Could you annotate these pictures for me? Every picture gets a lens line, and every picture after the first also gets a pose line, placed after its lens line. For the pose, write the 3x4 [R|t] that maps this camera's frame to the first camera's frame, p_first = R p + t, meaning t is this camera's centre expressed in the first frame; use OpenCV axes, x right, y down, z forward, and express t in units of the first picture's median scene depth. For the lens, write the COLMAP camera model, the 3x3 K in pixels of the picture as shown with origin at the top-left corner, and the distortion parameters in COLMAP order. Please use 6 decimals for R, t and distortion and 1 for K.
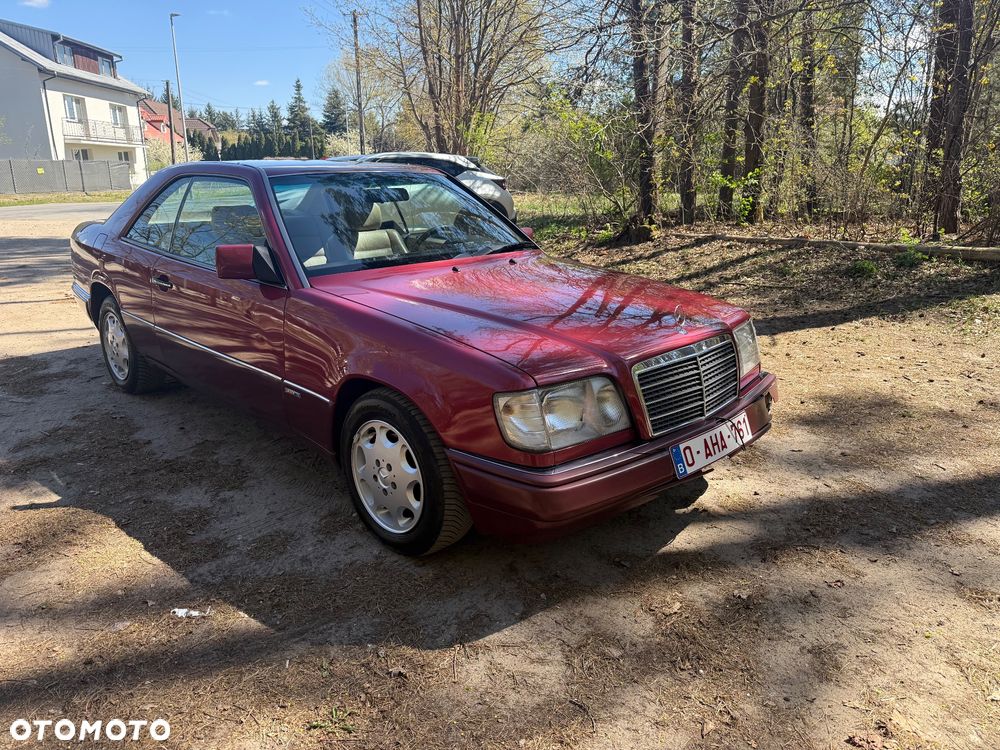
lens RADIAL K [[705.2, 0, 517.5], [0, 705.2, 375.5], [0, 0, 1]] dist [0.030008, -0.036232]
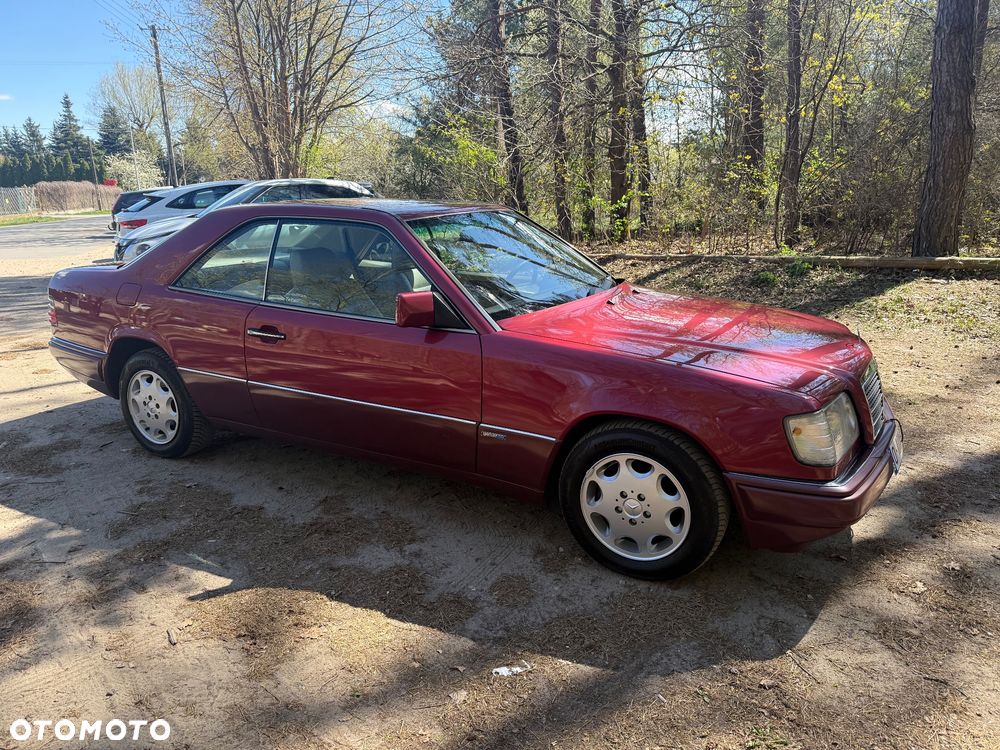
lens RADIAL K [[695.9, 0, 520.7], [0, 695.9, 377.1], [0, 0, 1]] dist [0.042191, -0.052434]
pose [[0.963339, -0.082520, 0.255281, -0.471116], [0.087766, 0.996099, -0.009205, -0.041853], [-0.253526, 0.031273, 0.966823, 0.034746]]
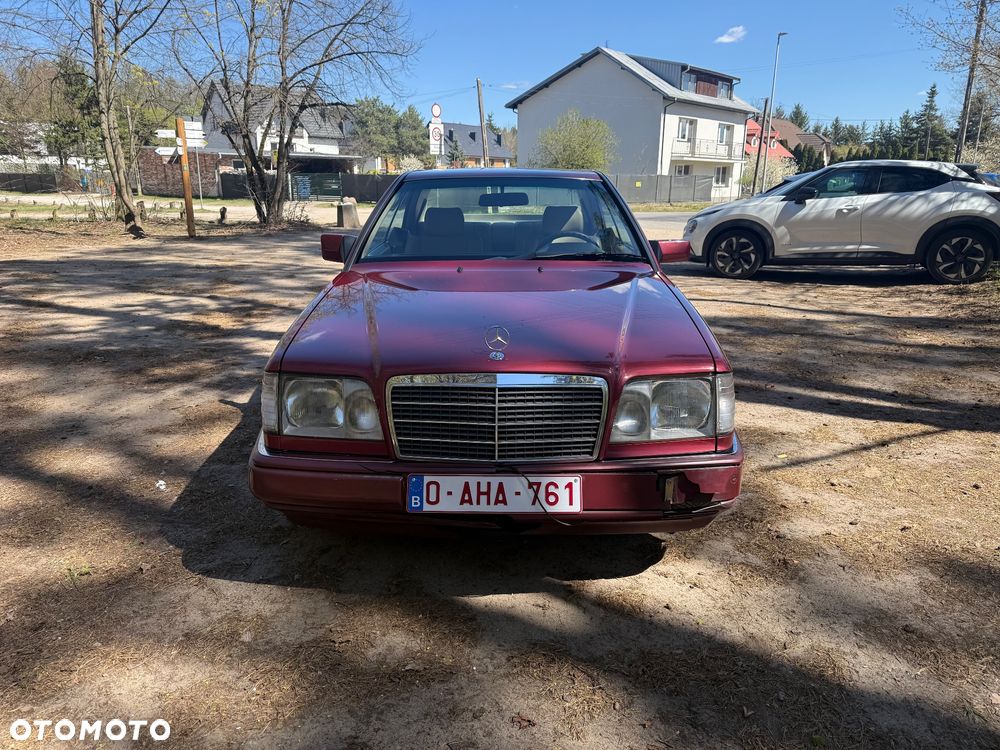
lens RADIAL K [[702.1, 0, 501.9], [0, 702.1, 395.6], [0, 0, 1]] dist [-0.007743, -0.006816]
pose [[0.688395, 0.209608, -0.694390, 0.664514], [-0.202066, 0.974855, 0.093947, -0.077122], [0.696621, 0.075640, 0.713440, 0.324610]]
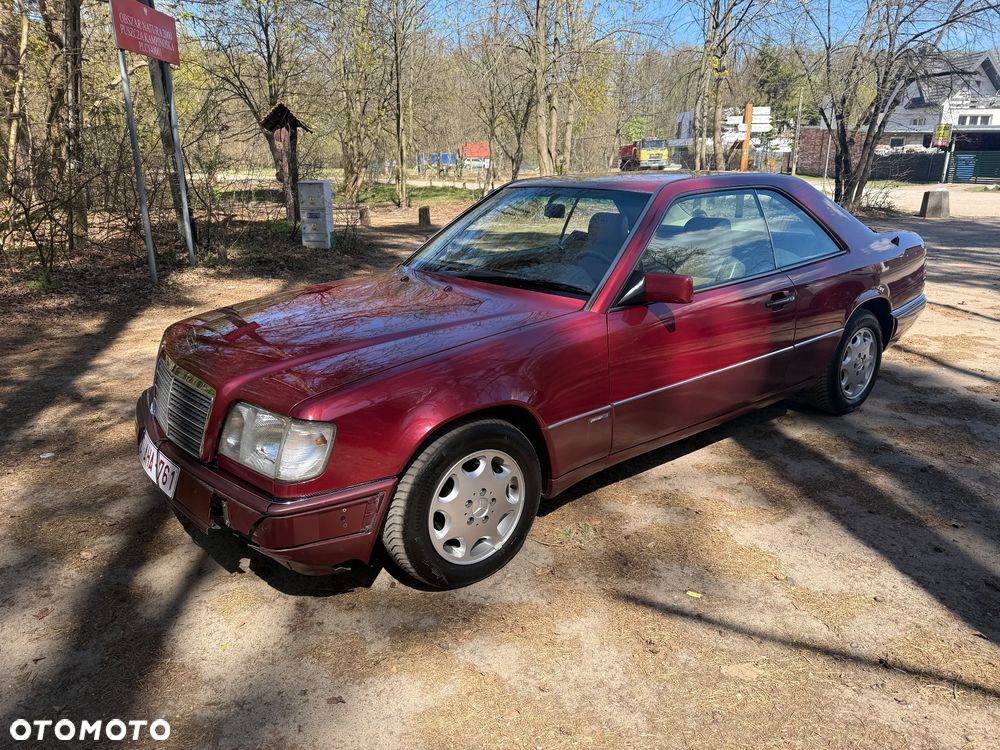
lens RADIAL K [[707.2, 0, 503.7], [0, 707.2, 374.9], [0, 0, 1]] dist [0.034419, -0.044360]
pose [[-0.137373, 0.282975, -0.949238, 0.913006], [-0.269266, 0.911566, 0.310713, -0.373508], [0.953218, 0.298281, -0.049029, 1.185327]]
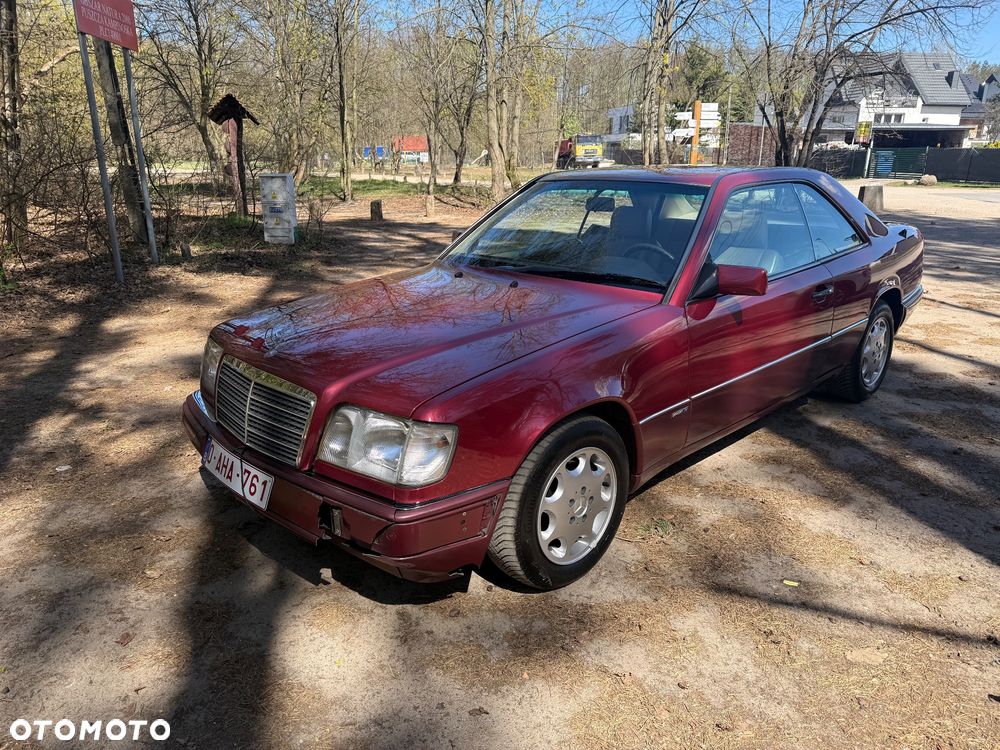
lens RADIAL K [[707.2, 0, 503.7], [0, 707.2, 374.9], [0, 0, 1]] dist [0.034419, -0.044360]
pose [[-0.041767, 0.292090, -0.955478, 0.913284], [-0.276592, 0.915558, 0.291977, -0.322454], [0.960079, 0.276473, 0.042550, 1.013946]]
